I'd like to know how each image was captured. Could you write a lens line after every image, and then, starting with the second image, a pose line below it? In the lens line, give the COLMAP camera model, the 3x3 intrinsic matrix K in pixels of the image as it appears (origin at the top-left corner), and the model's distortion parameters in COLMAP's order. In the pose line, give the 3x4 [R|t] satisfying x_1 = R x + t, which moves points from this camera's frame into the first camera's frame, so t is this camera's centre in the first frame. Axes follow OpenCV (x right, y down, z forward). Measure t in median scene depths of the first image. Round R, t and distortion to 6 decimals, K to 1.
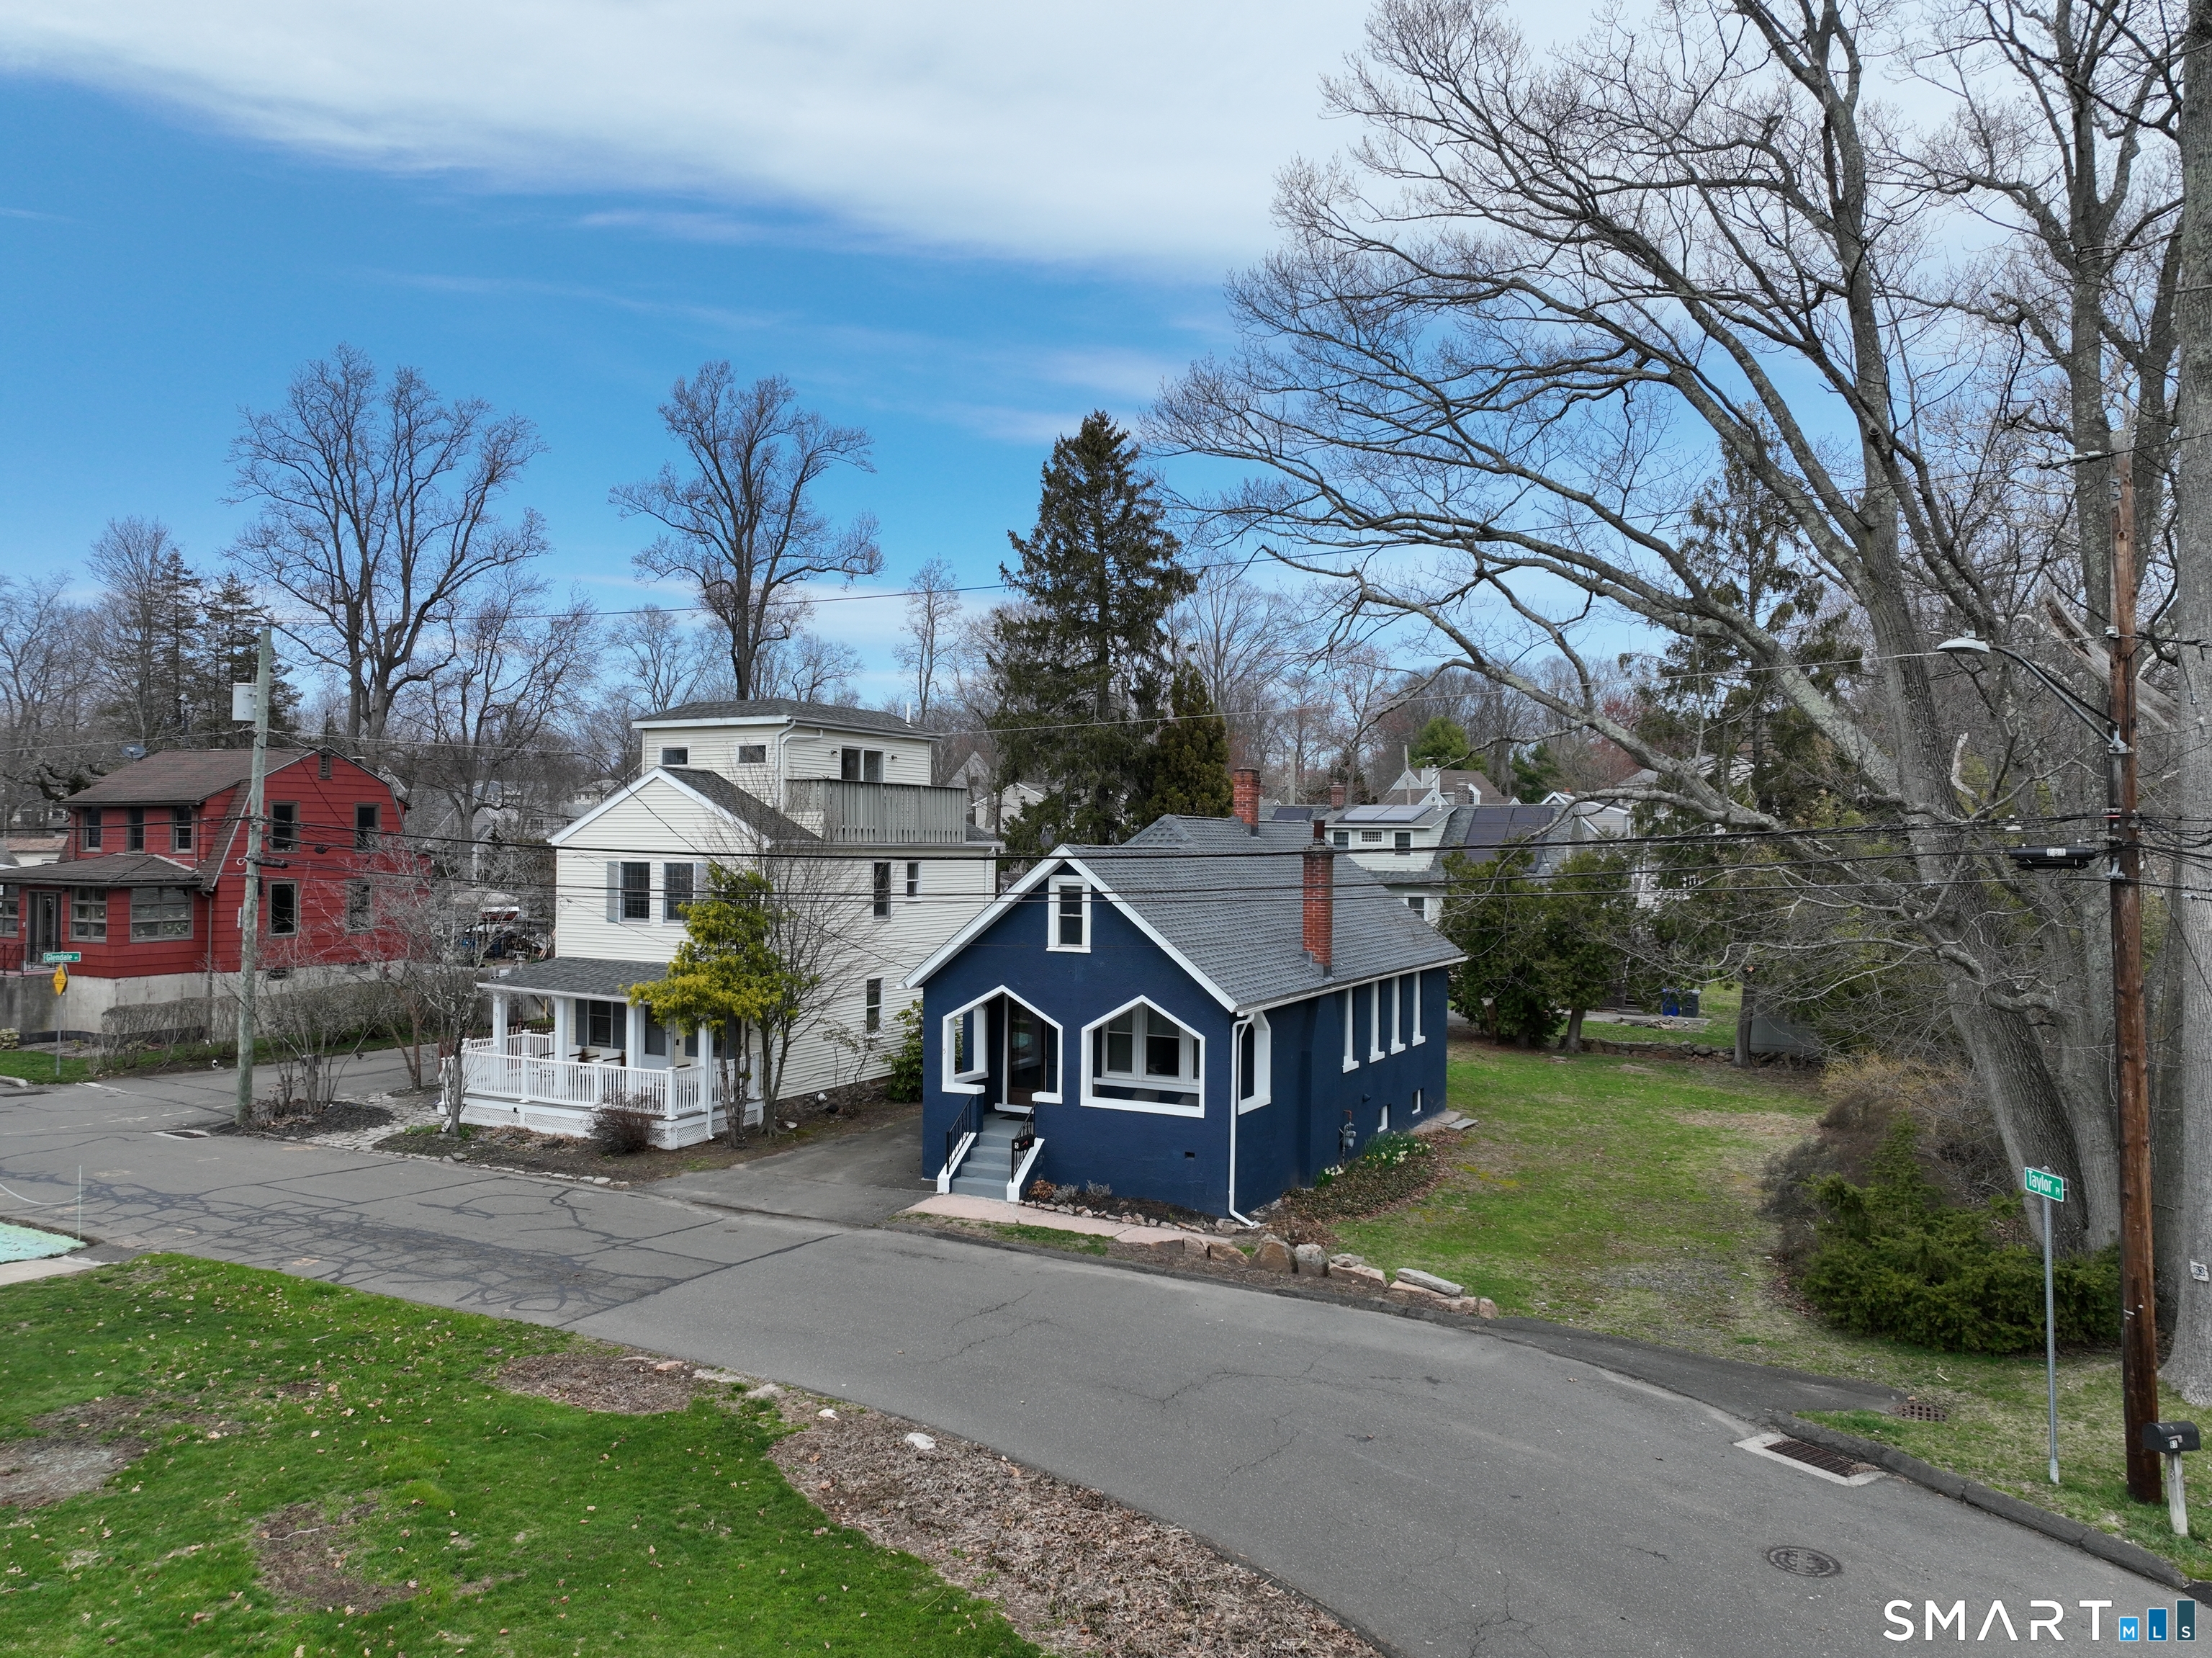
lens RADIAL K [[1553.3, 0, 1107.1], [0, 1553.3, 825.1], [0, 0, 1]] dist [0.006125, 0.017135]
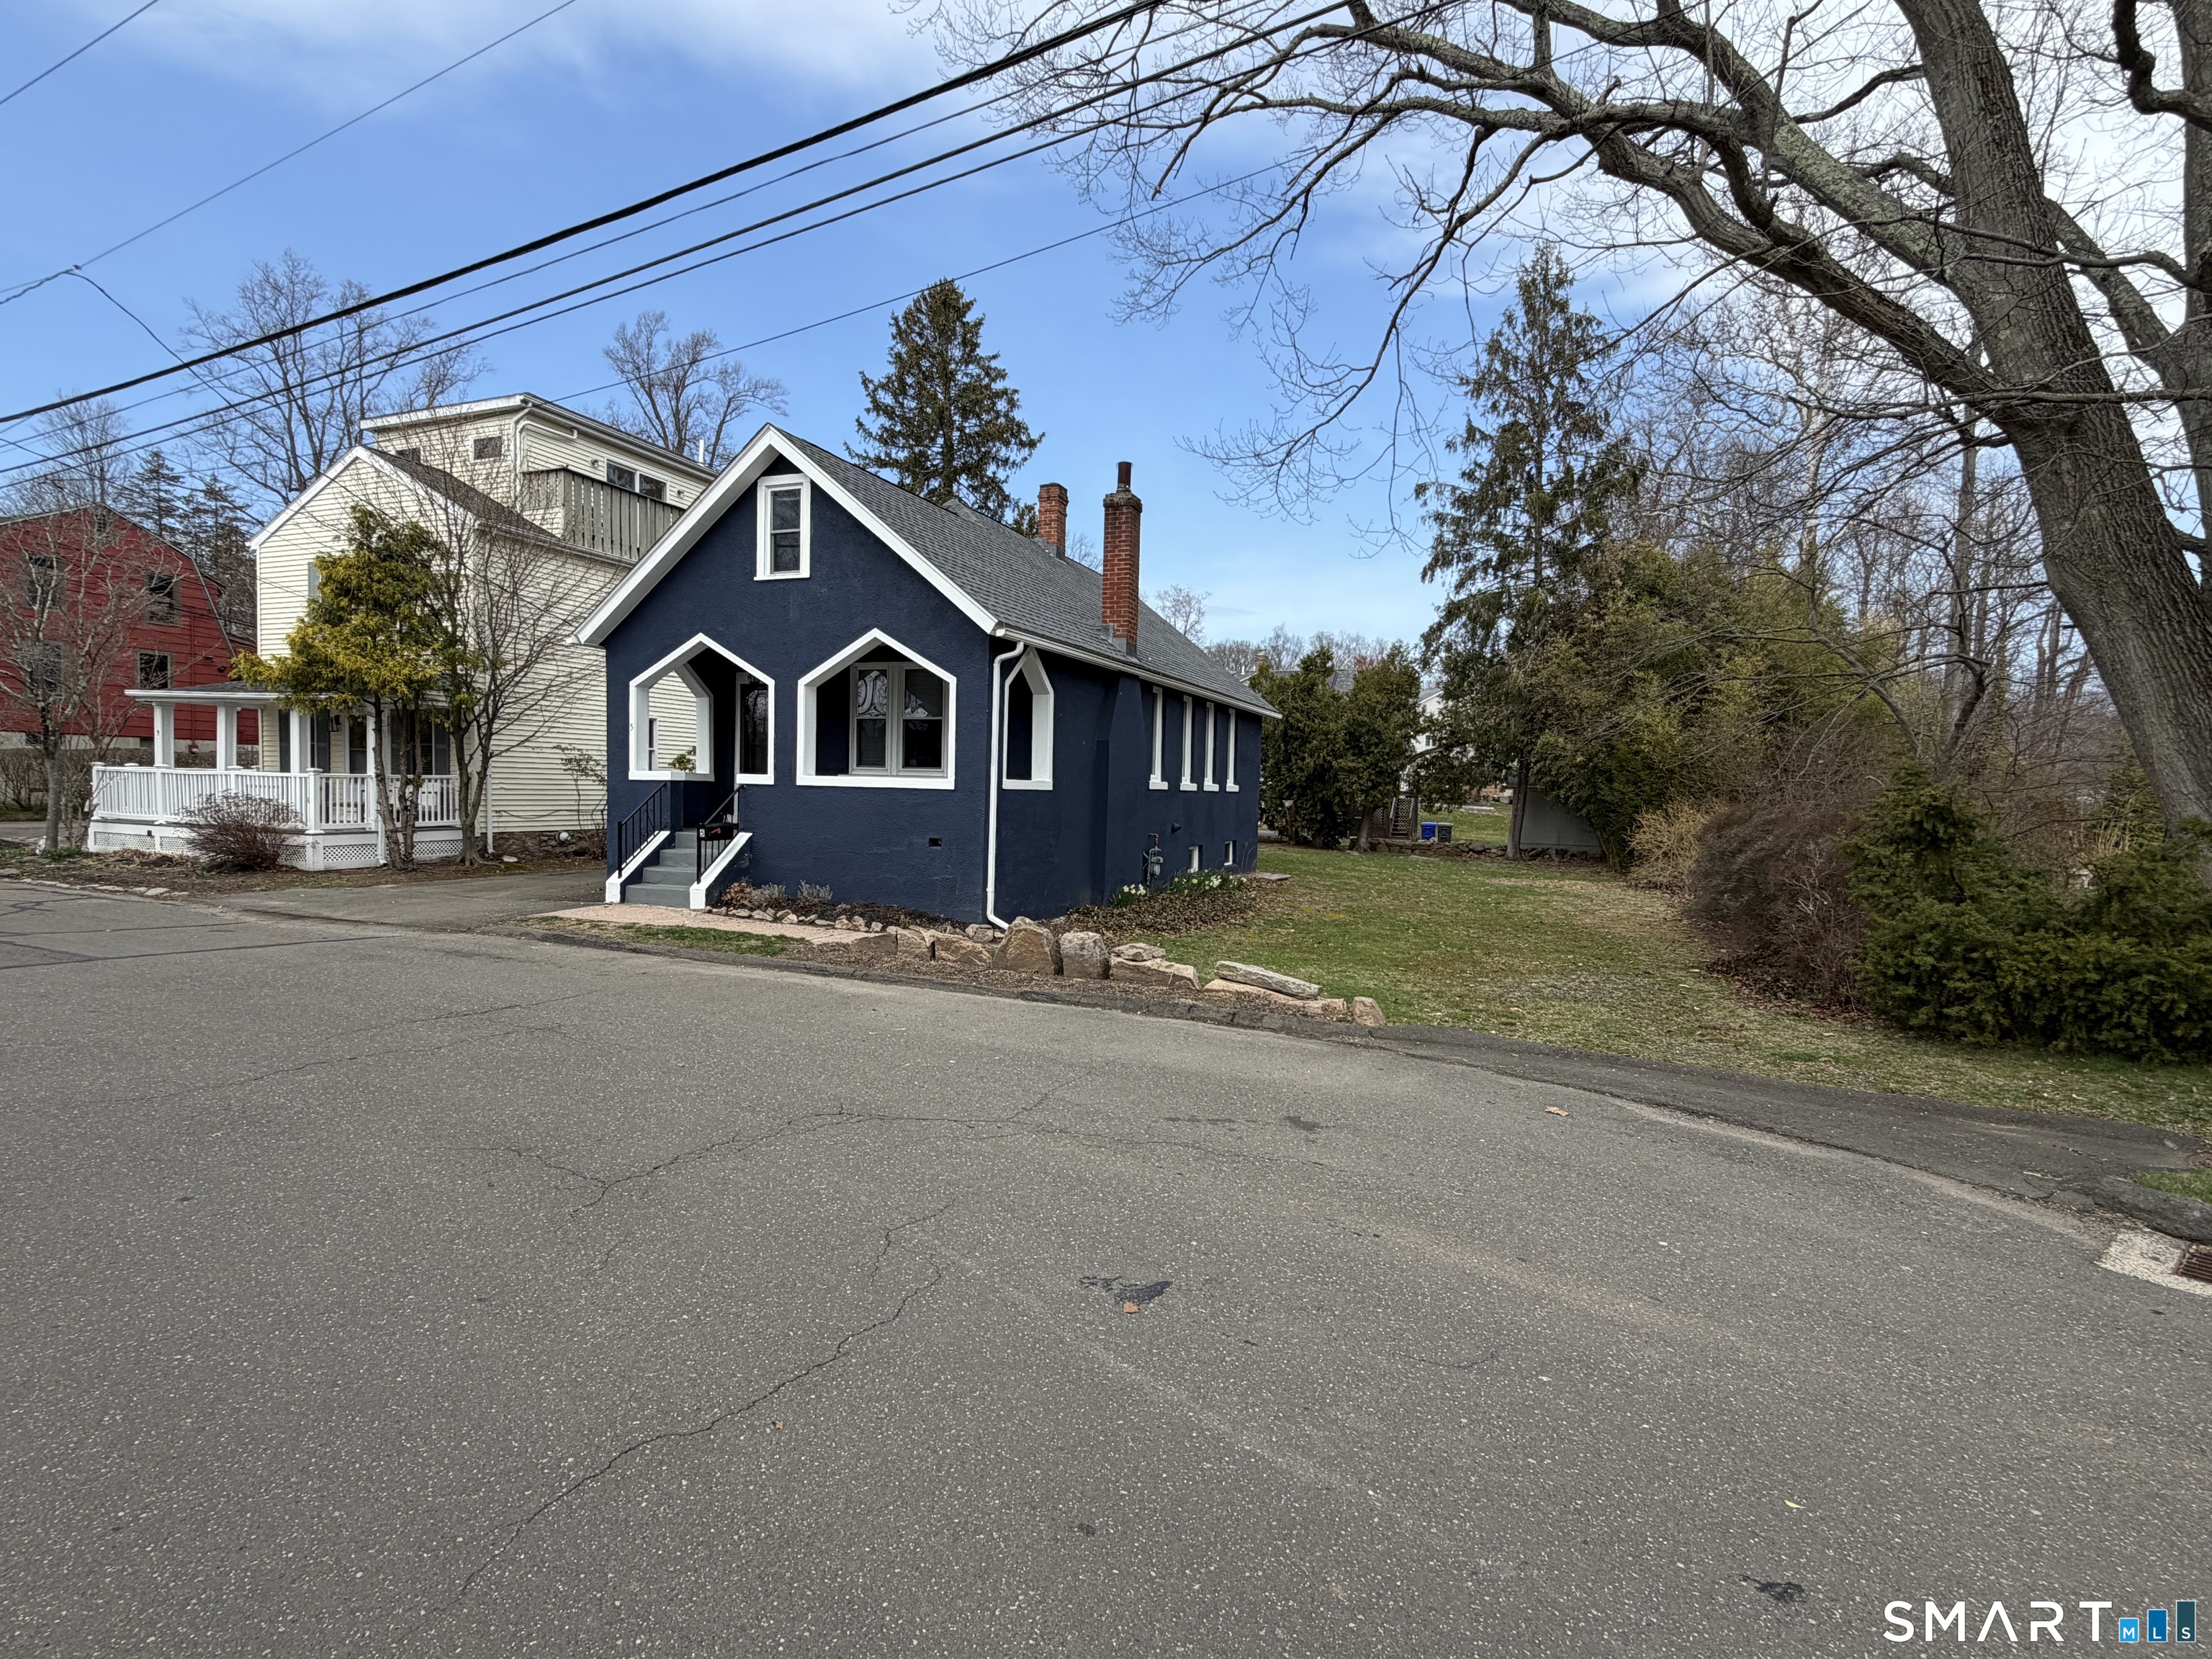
lens RADIAL K [[1102.6, 0, 1104.4], [0, 1102.6, 833.1], [0, 0, 1]] dist [-0.001953, 0.000159]
pose [[0.995234, 0.012857, 0.096659, 0.078532], [-0.018933, 0.997884, 0.062207, 0.166255], [-0.095655, -0.063740, 0.993372, 0.454206]]
